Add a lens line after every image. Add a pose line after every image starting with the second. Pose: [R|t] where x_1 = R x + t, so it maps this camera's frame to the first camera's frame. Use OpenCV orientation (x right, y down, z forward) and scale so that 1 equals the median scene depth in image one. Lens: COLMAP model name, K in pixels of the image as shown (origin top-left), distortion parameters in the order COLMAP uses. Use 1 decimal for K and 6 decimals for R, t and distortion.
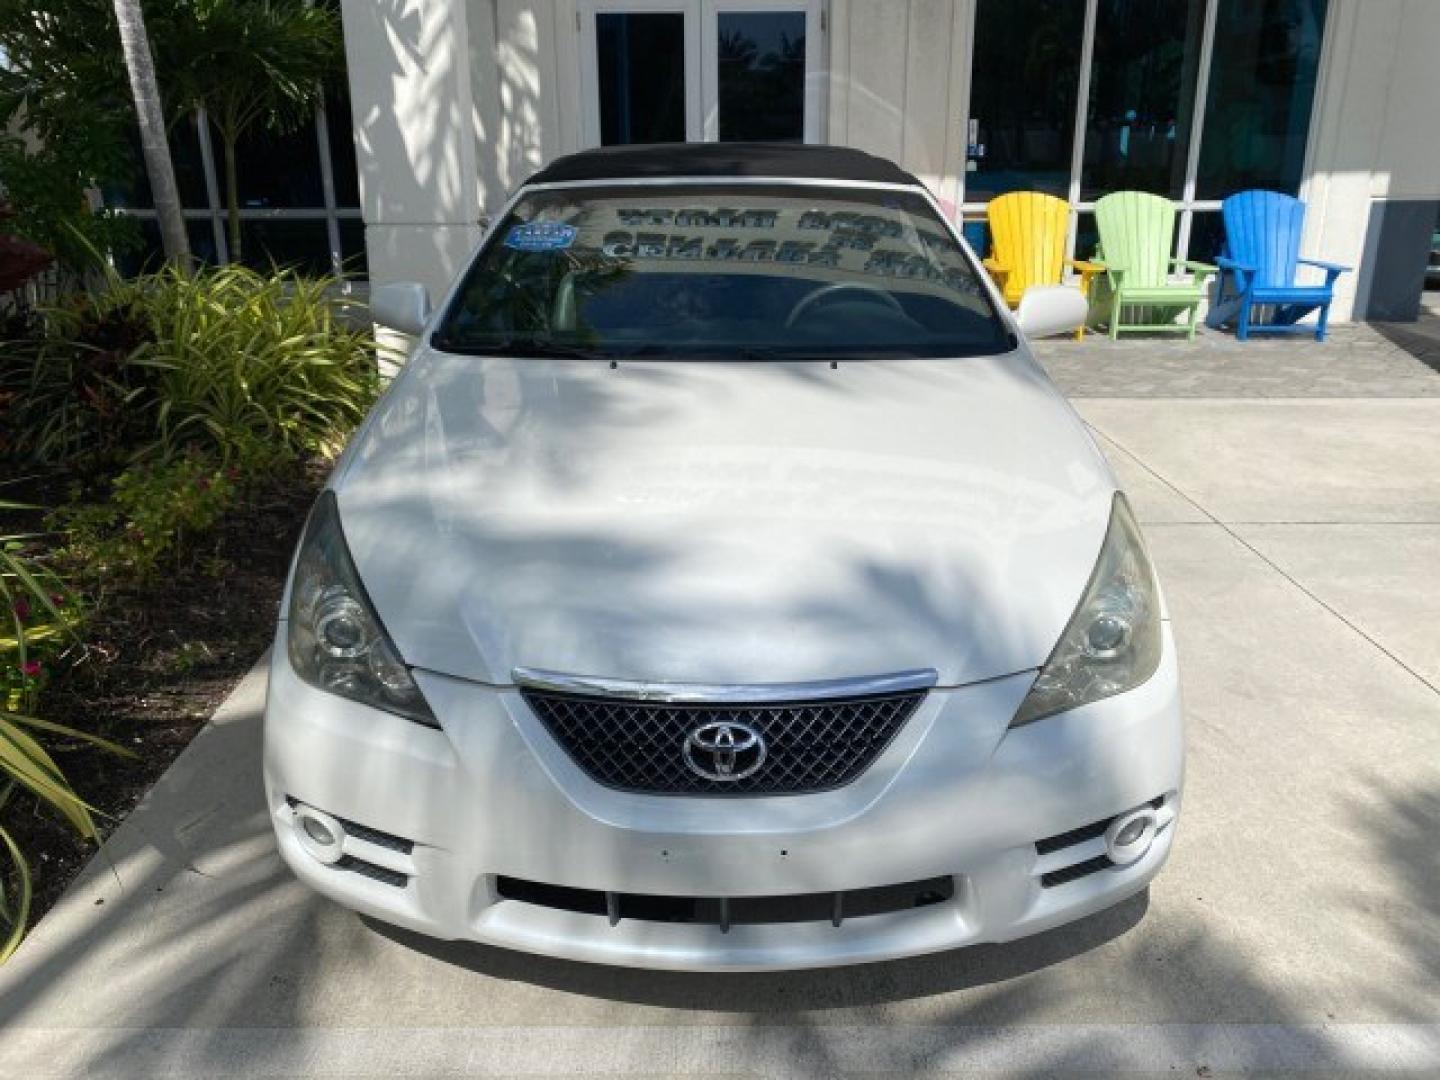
lens RADIAL K [[1121.1, 0, 728.7], [0, 1121.1, 529.1], [0, 0, 1]] dist [0.012680, -0.022060]
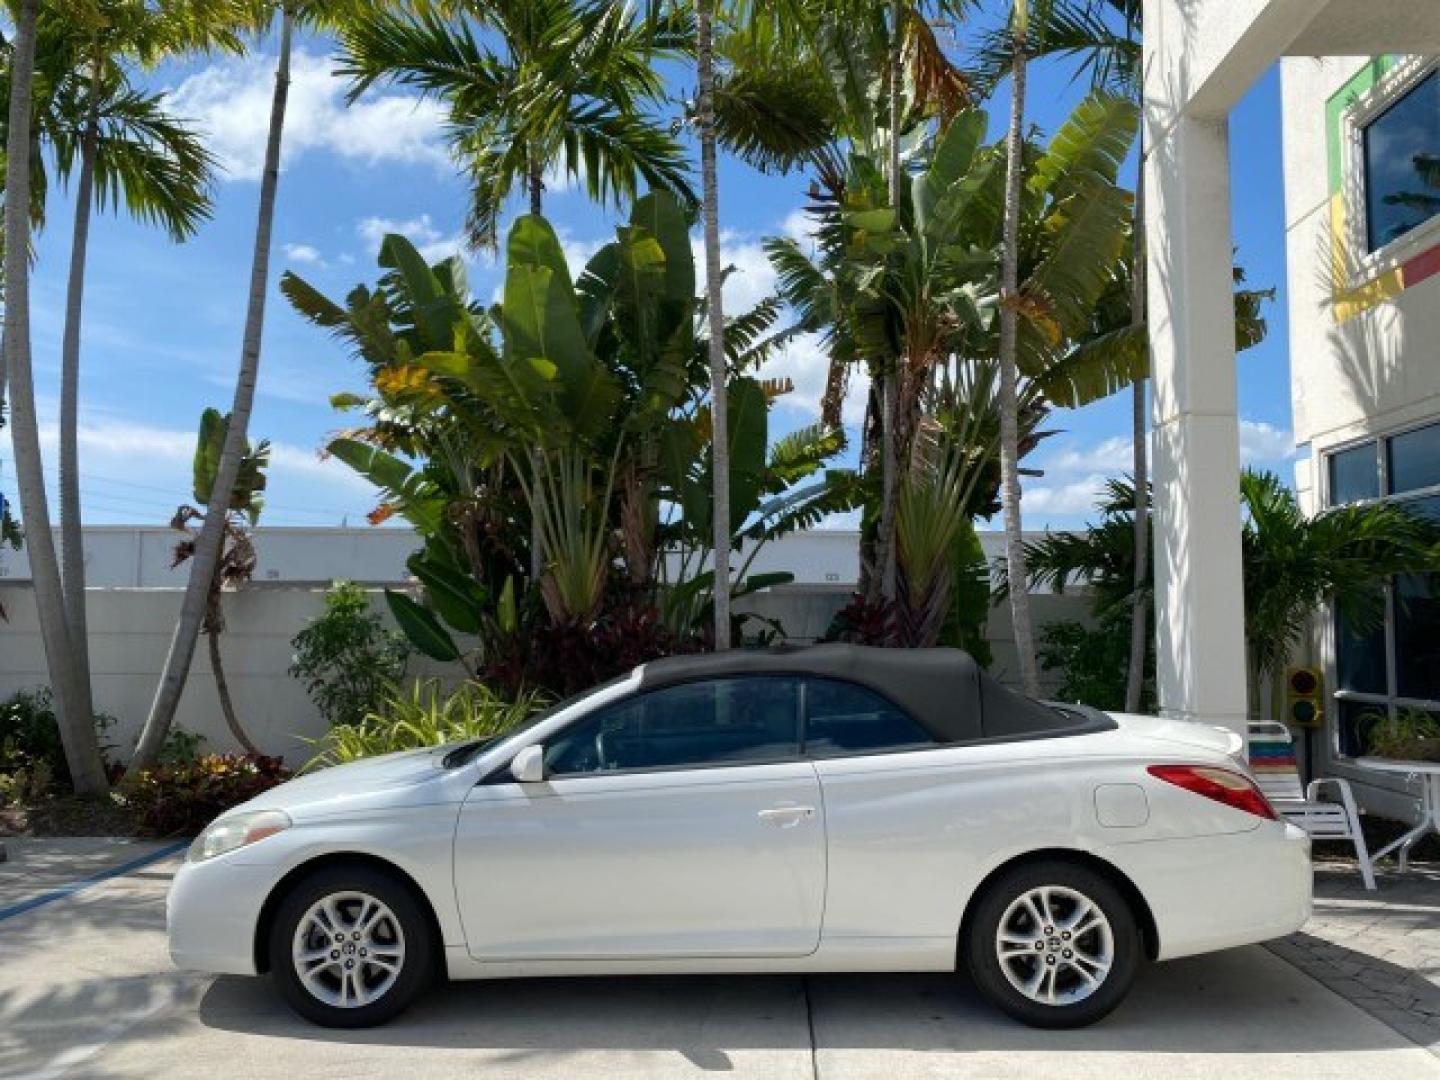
lens RADIAL K [[1121.1, 0, 721.5], [0, 1121.1, 528.6], [0, 0, 1]] dist [0.012680, -0.022060]
pose [[-0.053613, -0.081050, -0.995267, 0.869177], [-0.325777, 0.943586, -0.059292, -0.240984], [0.943925, 0.321056, -0.076993, 0.641402]]
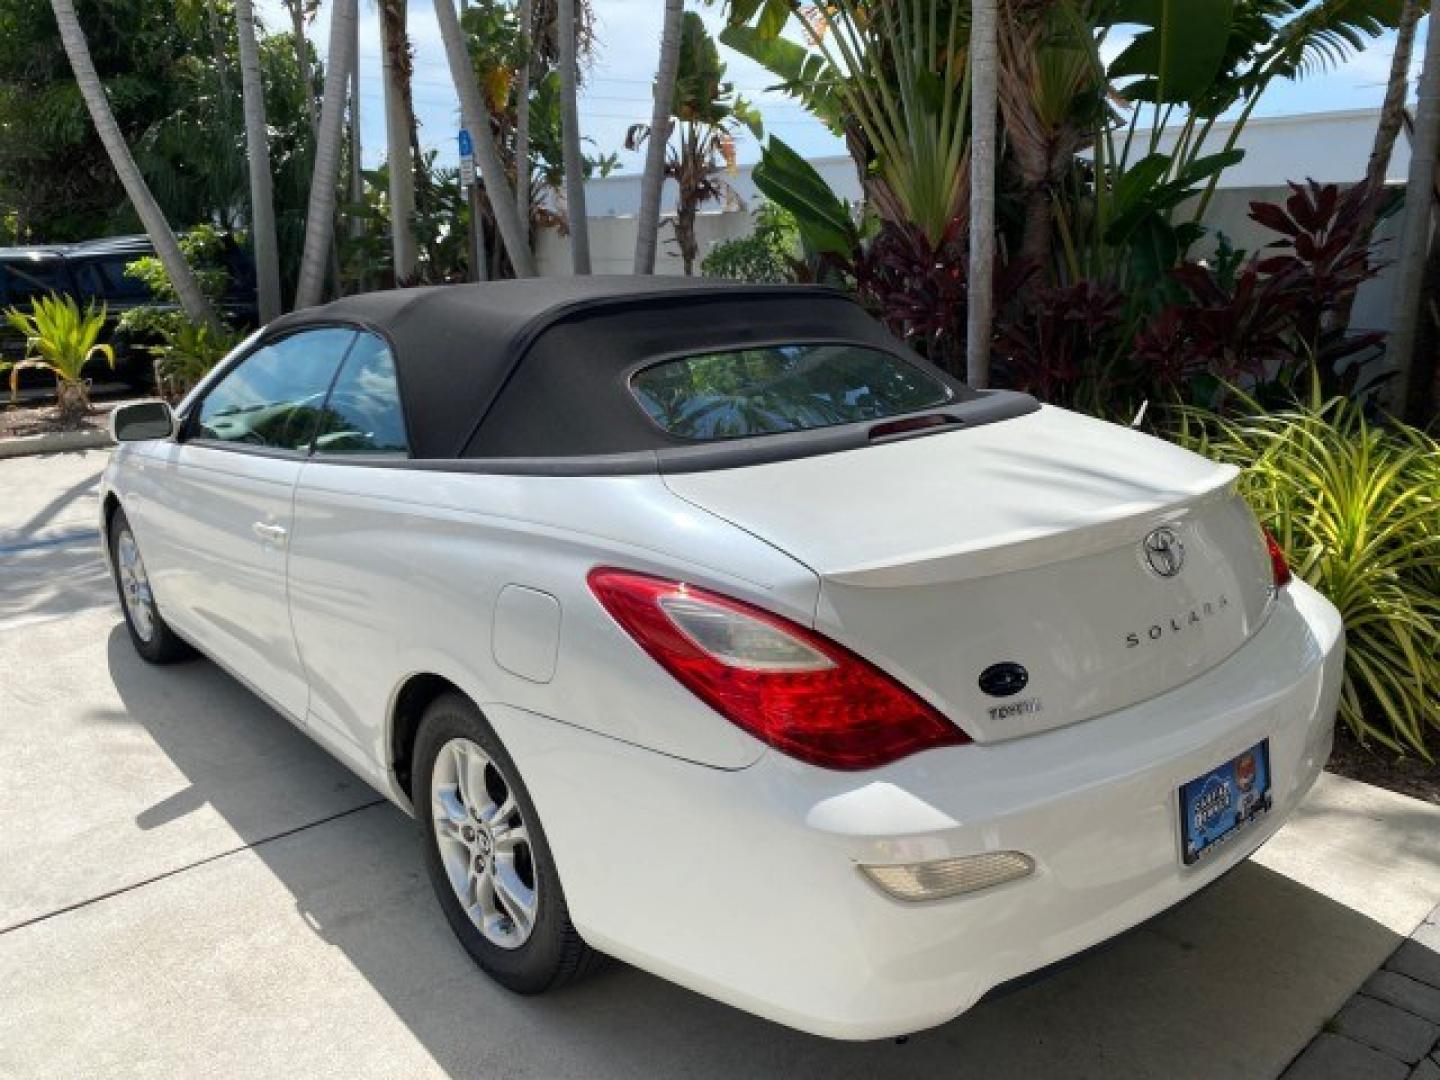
lens RADIAL K [[1121.1, 0, 717.3], [0, 1121.1, 533.3], [0, 0, 1]] dist [0.012680, -0.022060]
pose [[-0.766521, 0.168581, -0.619698, 0.294103], [-0.195888, 0.857578, 0.475592, -0.394668], [0.611615, 0.485942, -0.624329, 1.106856]]
